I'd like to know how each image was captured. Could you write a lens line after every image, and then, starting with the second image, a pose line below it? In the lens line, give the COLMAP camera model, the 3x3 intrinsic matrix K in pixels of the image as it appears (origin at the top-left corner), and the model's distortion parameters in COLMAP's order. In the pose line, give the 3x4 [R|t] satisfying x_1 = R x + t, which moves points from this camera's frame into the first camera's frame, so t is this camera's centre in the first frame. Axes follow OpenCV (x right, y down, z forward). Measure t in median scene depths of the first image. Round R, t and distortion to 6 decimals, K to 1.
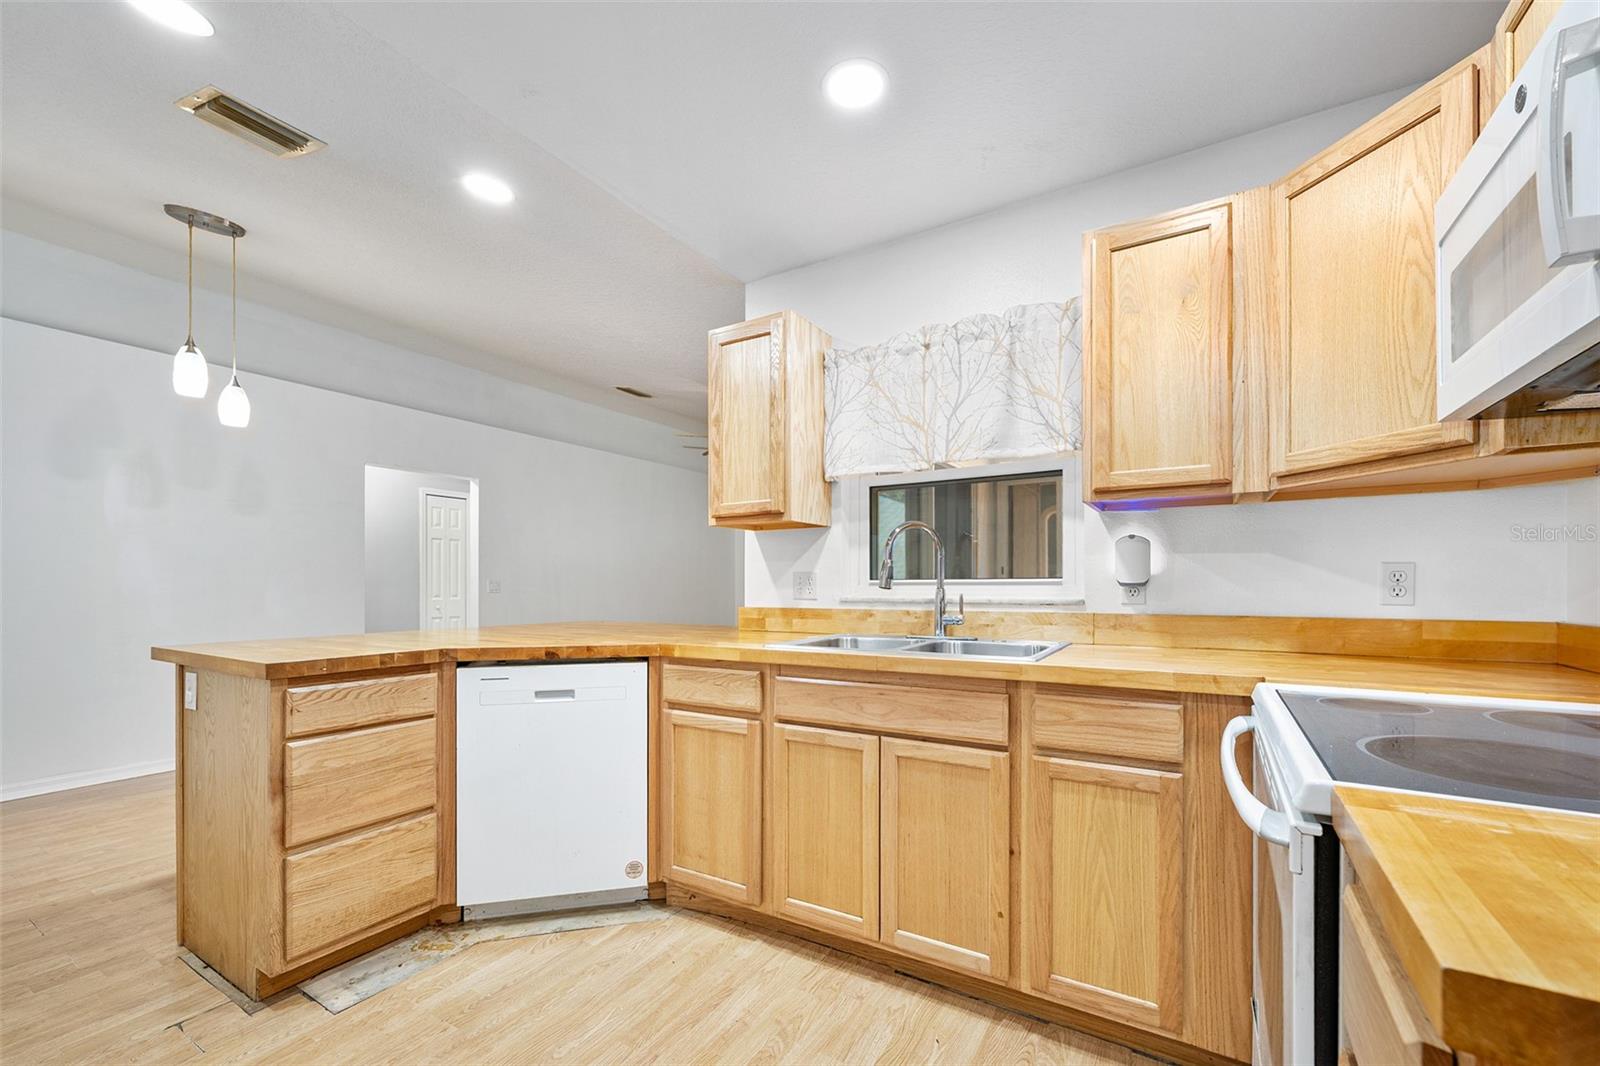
lens RADIAL K [[643.7, 0, 803.4], [0, 643.7, 574.3], [0, 0, 1]] dist [-0.002210, 0.001034]
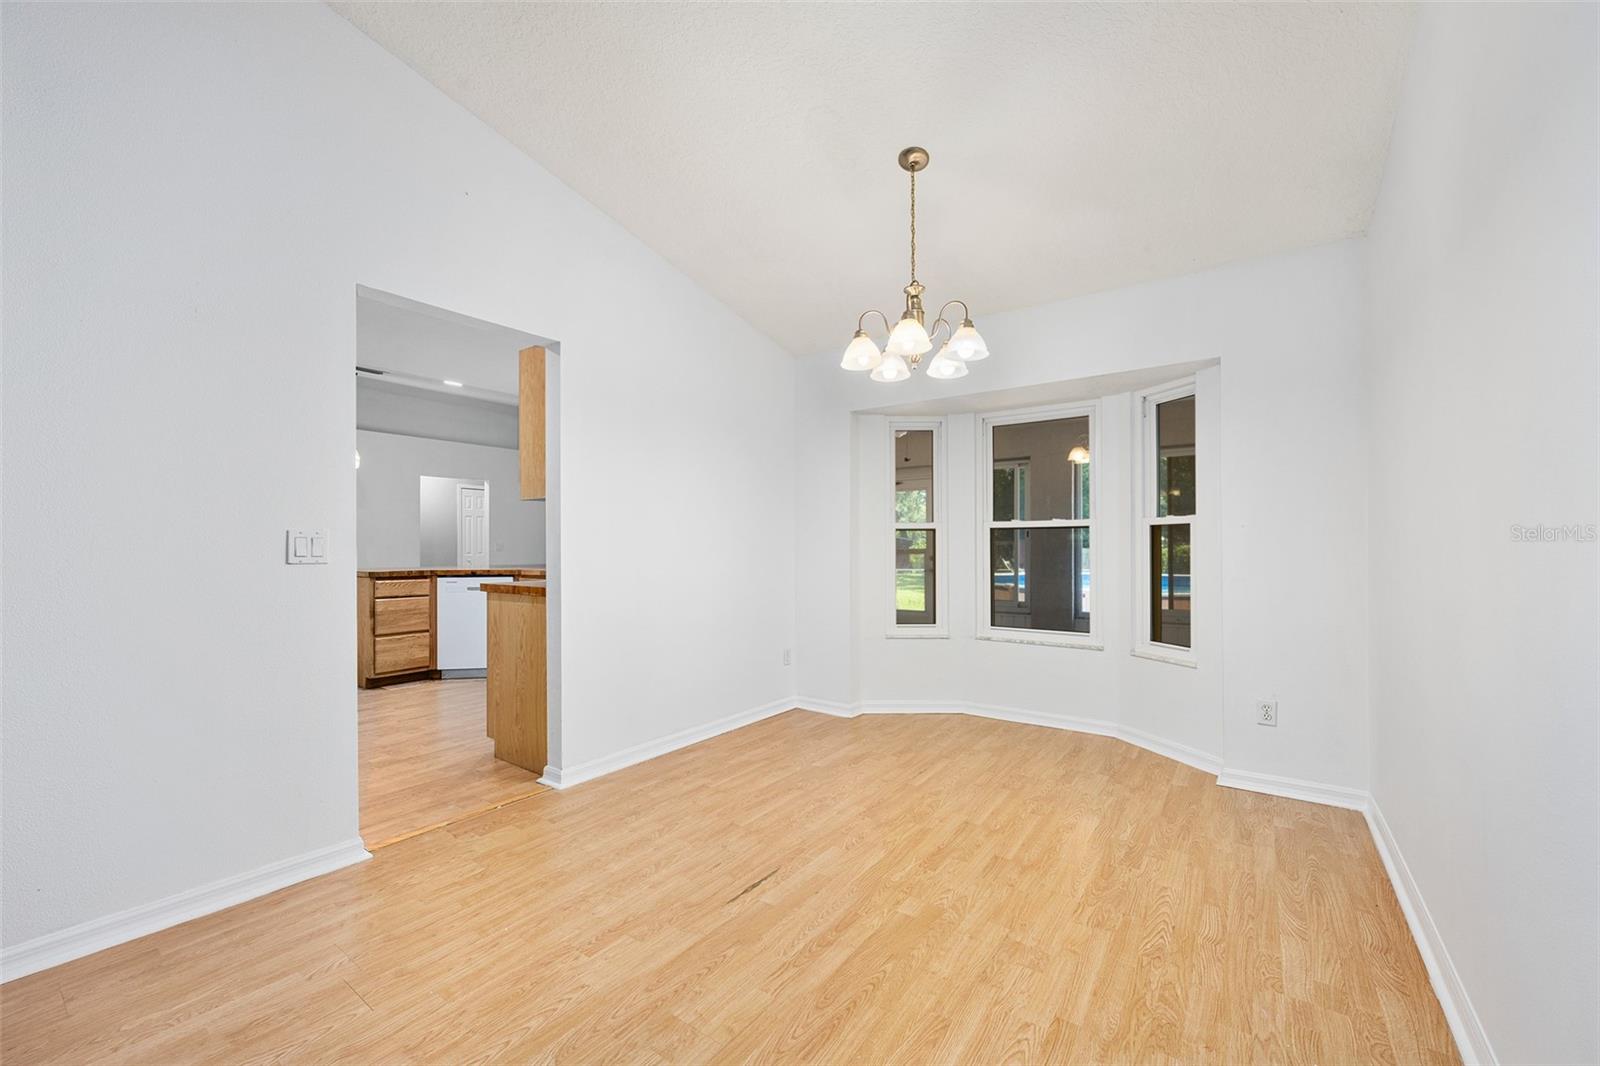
lens RADIAL K [[643.7, 0, 819.5], [0, 643.7, 540.3], [0, 0, 1]] dist [-0.002210, 0.001034]
pose [[0.996951, 0.001517, -0.078021, 1.215469], [-0.001359, 0.999997, 0.002084, -0.012283], [0.078024, -0.001972, 0.996950, -1.484554]]
